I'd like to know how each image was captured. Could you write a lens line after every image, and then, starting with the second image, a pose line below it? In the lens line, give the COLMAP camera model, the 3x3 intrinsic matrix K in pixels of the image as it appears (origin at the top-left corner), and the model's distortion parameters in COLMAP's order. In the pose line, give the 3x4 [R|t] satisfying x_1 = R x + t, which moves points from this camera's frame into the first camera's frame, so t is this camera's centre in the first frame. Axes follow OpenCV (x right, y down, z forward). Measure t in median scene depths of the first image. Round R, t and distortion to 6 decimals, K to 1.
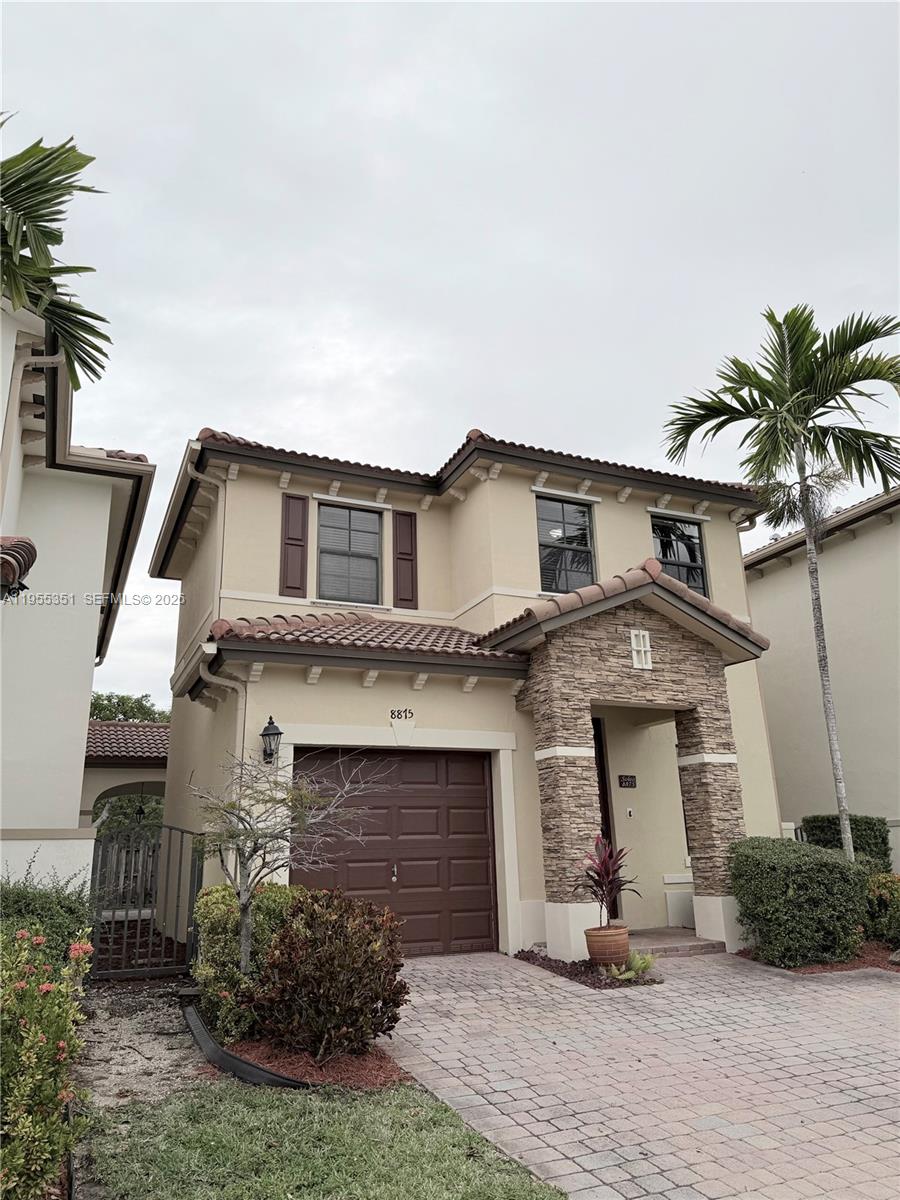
lens RADIAL K [[824.4, 0, 442.0], [0, 824.4, 601.0], [0, 0, 1]] dist [0.095447, -0.012071]
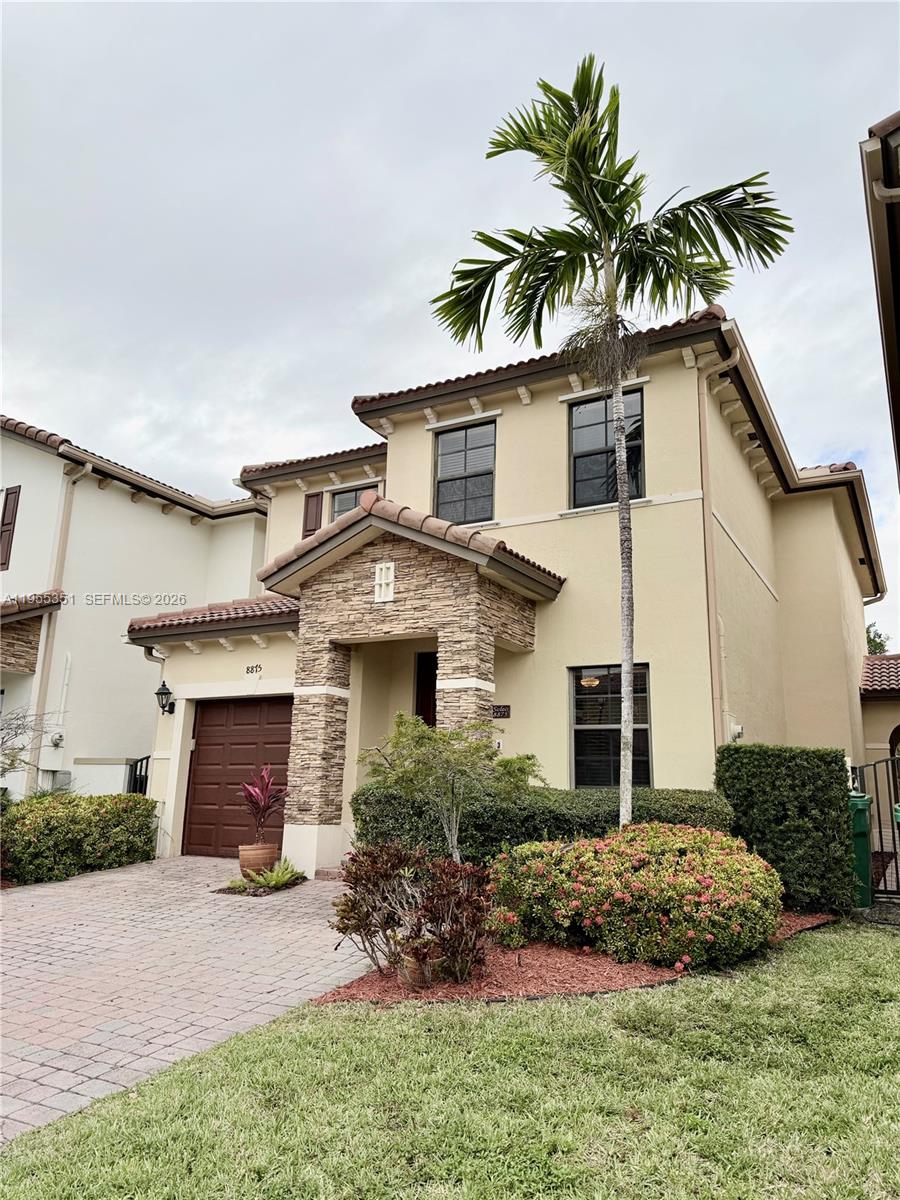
lens RADIAL K [[824.4, 0, 457.2], [0, 824.4, 600.4], [0, 0, 1]] dist [0.095447, -0.012071]
pose [[0.609932, -0.145537, -0.778975, 1.040793], [0.197417, 0.979905, -0.028500, 0.122885], [0.767469, -0.136400, 0.626407, 0.438997]]
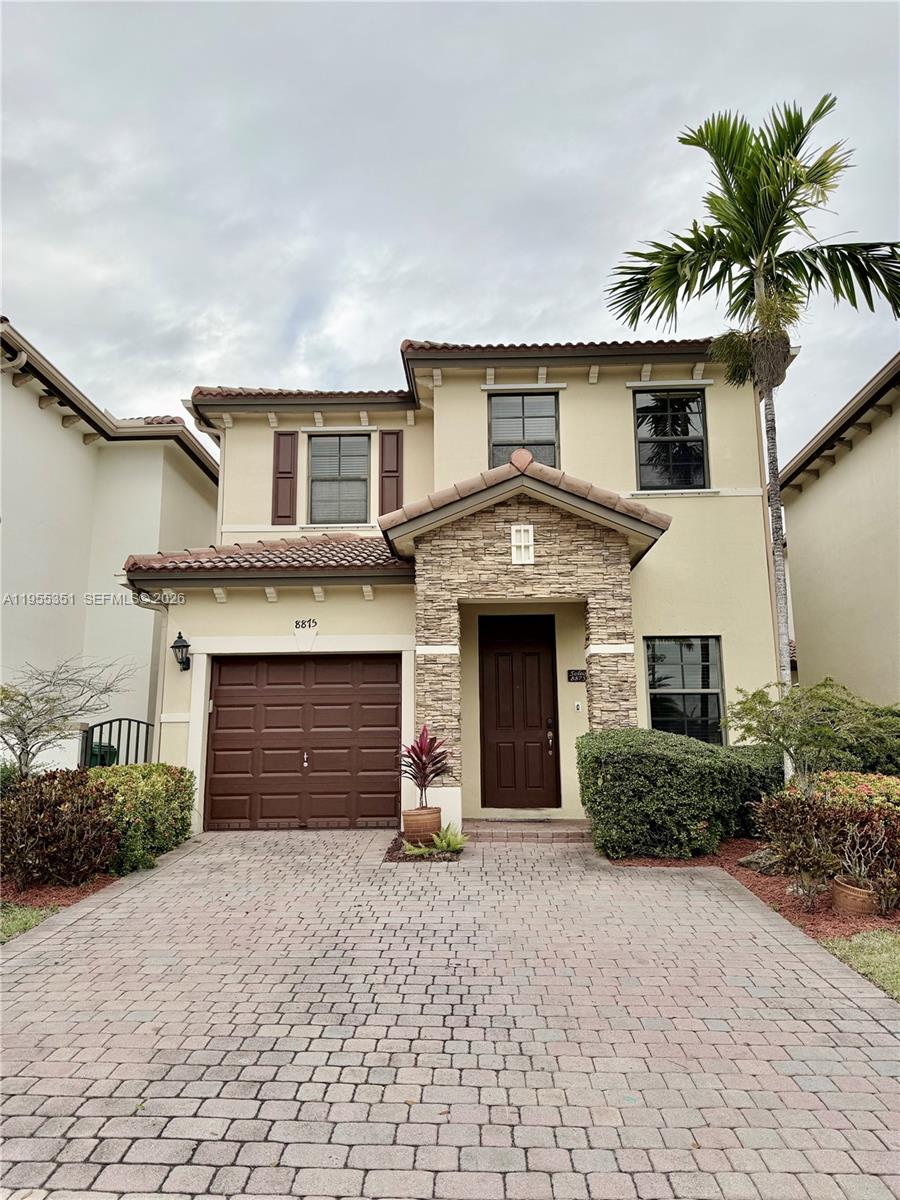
lens RADIAL K [[824.4, 0, 451.2], [0, 824.4, 604.9], [0, 0, 1]] dist [0.095447, -0.012071]
pose [[0.901310, -0.064492, -0.428347, 0.569811], [0.113991, 0.989314, 0.090903, 0.030150], [0.417907, -0.130760, 0.899030, 0.072111]]
